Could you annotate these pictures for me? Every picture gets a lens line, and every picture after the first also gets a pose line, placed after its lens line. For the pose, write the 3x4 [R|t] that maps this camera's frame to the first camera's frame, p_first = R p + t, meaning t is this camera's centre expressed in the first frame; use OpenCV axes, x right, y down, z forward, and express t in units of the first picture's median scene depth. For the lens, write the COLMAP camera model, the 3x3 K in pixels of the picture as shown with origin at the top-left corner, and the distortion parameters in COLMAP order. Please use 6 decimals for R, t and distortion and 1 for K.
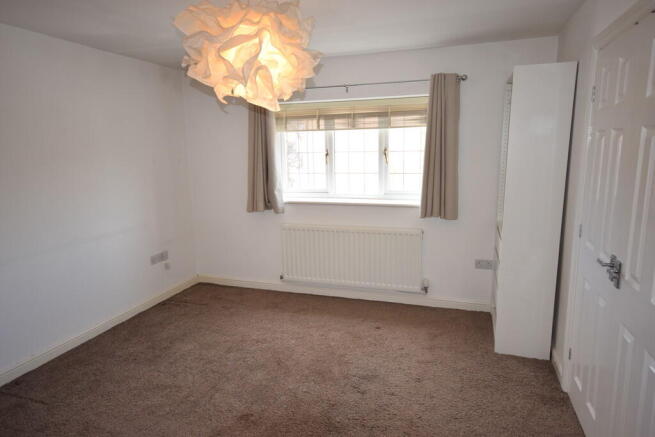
lens RADIAL K [[394.4, 0, 322.8], [0, 394.4, 215.2], [0, 0, 1]] dist [-0.005299, 0.000823]
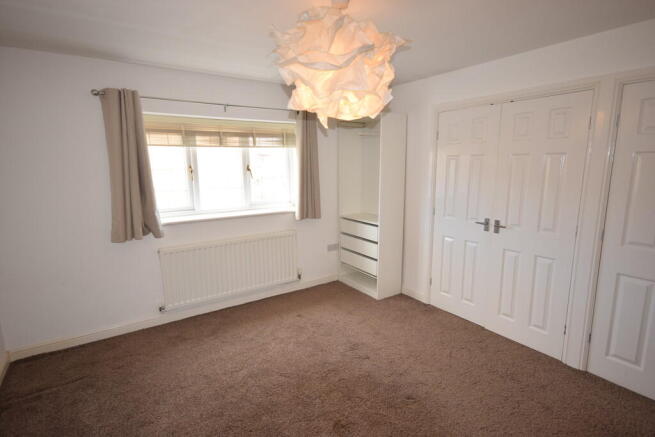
lens RADIAL K [[324.1, 0, 328.9], [0, 324.1, 215.4], [0, 0, 1]] dist [0.013032, -0.000251]
pose [[0.628096, -0.114845, 0.769614, -0.449372], [0.129904, 0.990645, 0.041811, -0.036490], [-0.767216, 0.073715, 0.637139, 0.248592]]
